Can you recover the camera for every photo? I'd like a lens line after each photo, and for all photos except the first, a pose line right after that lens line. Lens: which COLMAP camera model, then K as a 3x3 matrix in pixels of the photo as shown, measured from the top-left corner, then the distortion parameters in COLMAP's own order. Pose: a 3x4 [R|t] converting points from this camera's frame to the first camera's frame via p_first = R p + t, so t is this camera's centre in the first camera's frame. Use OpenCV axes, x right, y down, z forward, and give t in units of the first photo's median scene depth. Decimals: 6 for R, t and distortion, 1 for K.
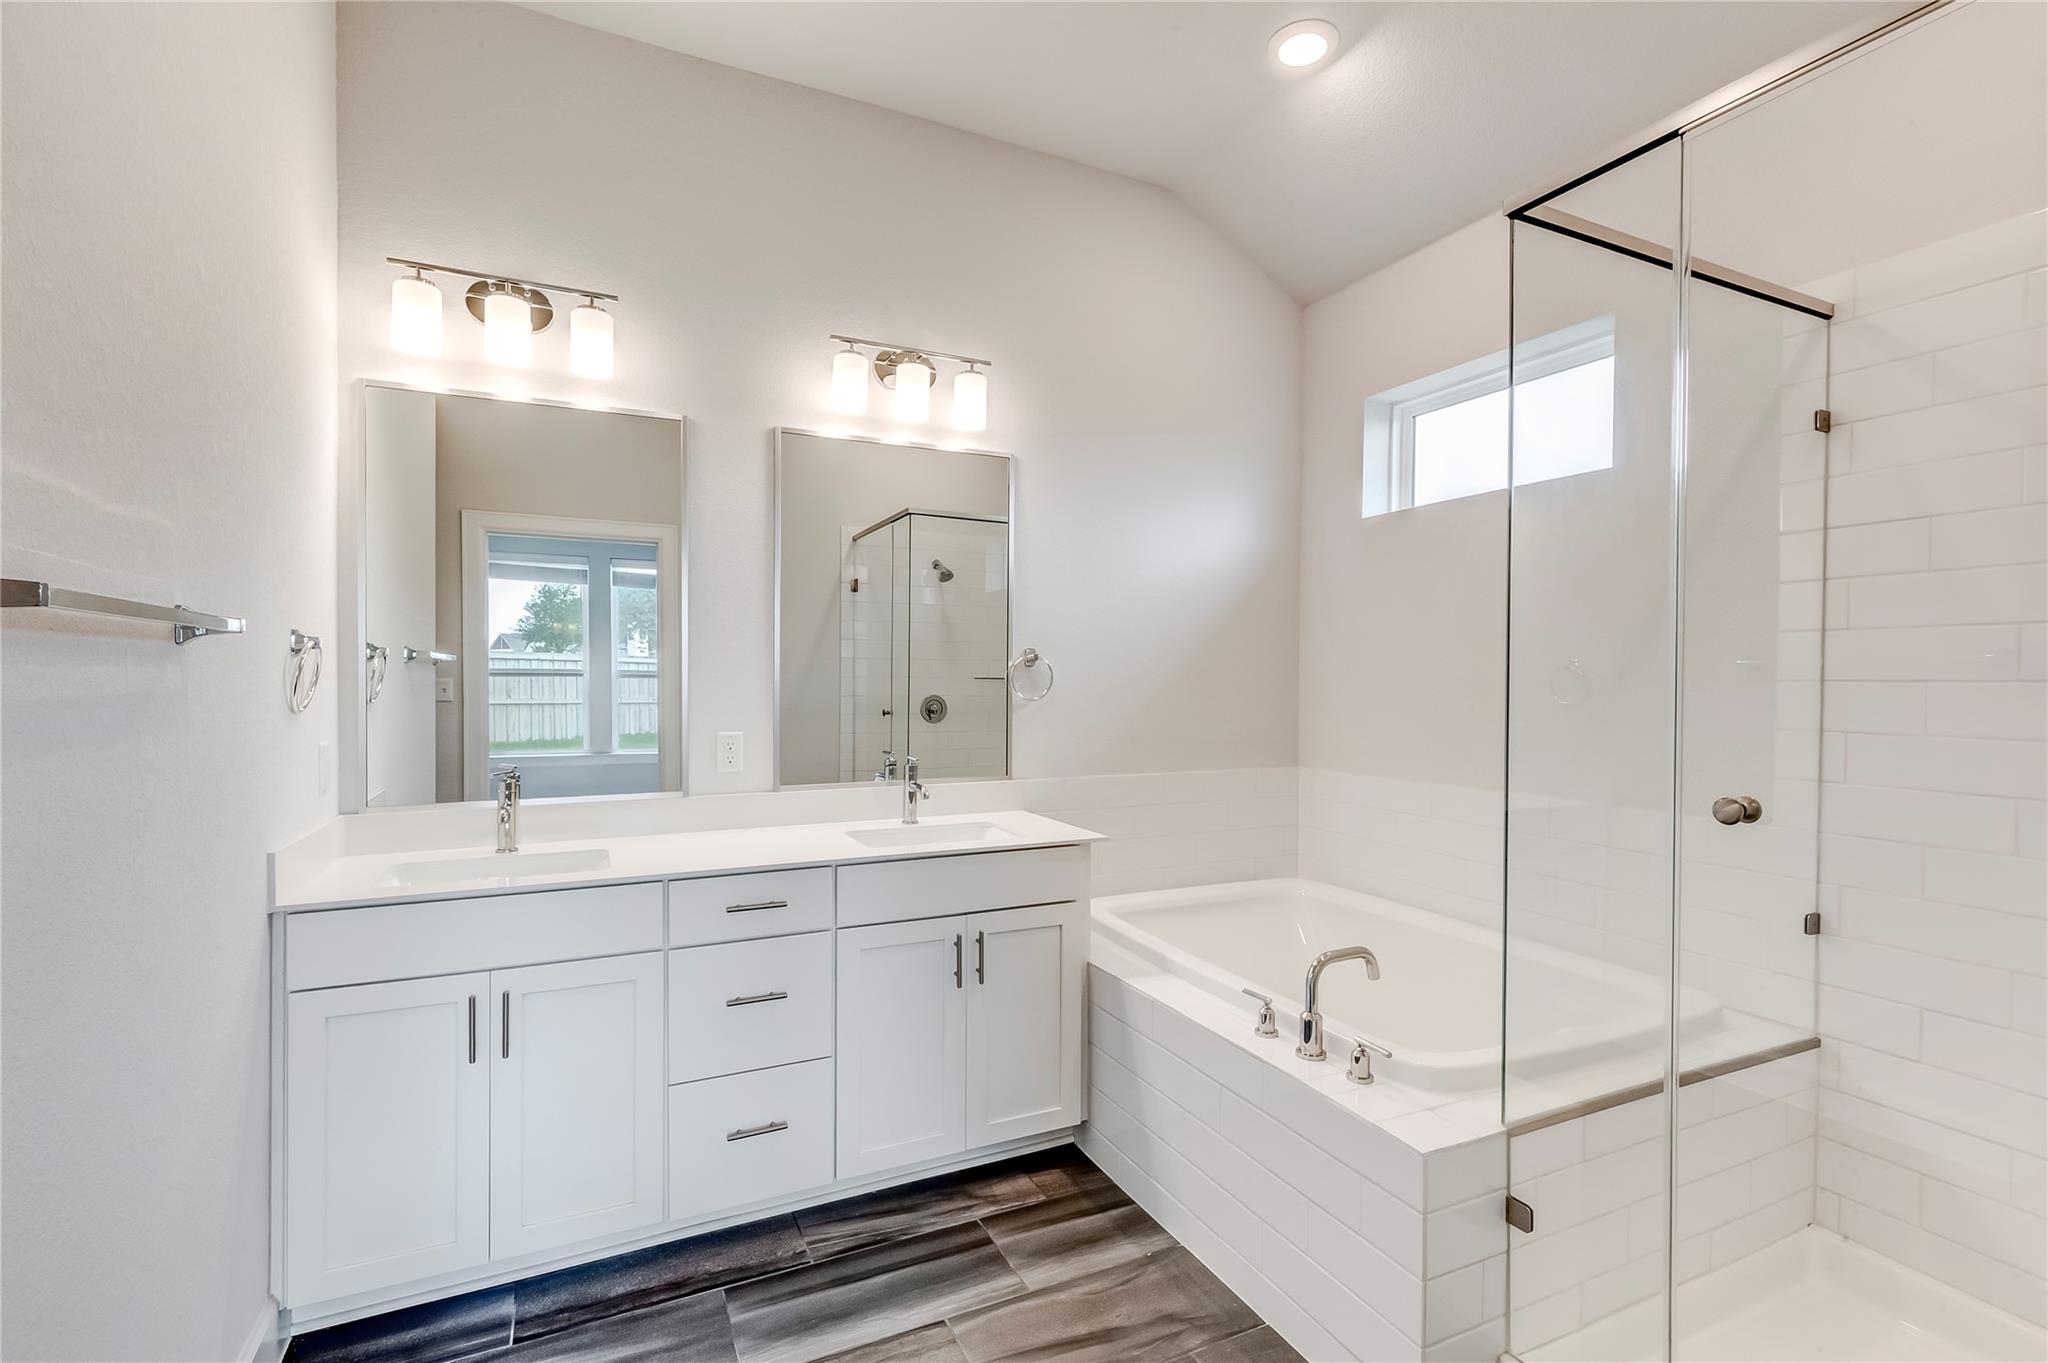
lens RADIAL K [[944.7, 0, 1024.0], [0, 944.7, 681.5], [0, 0, 1]] dist [0.003495, 0.000786]
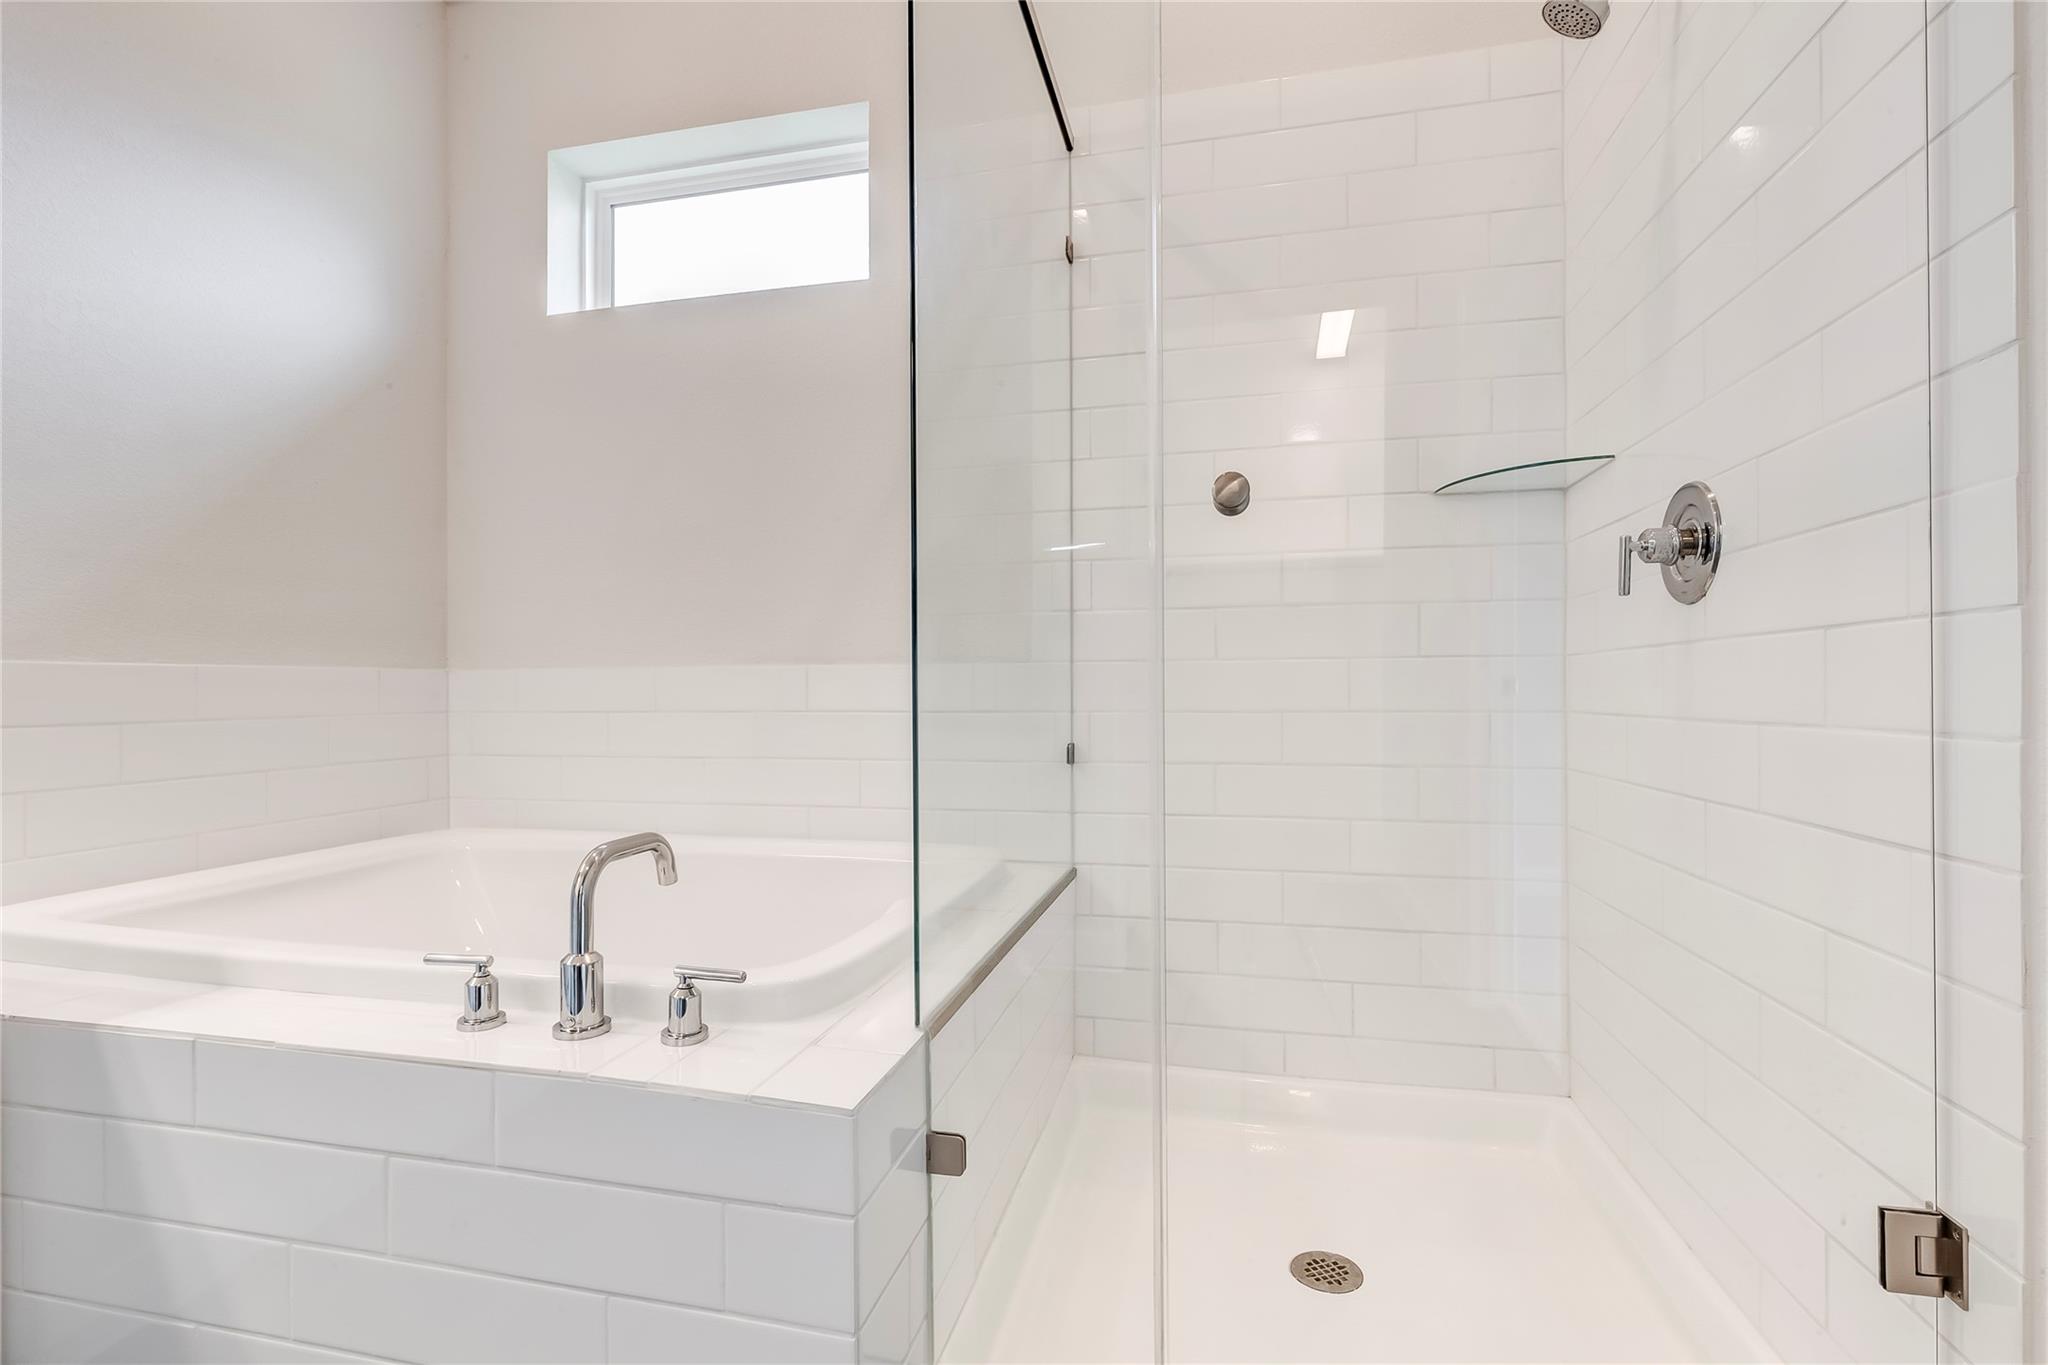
lens RADIAL K [[944.7, 0, 1024.0], [0, 944.7, 682.5], [0, 0, 1]] dist [0.003495, 0.000786]
pose [[0.630243, -0.009542, 0.776339, 0.035953], [0.016179, 0.999869, -0.000846, 0.184504], [-0.776229, 0.013094, 0.630315, 0.421847]]
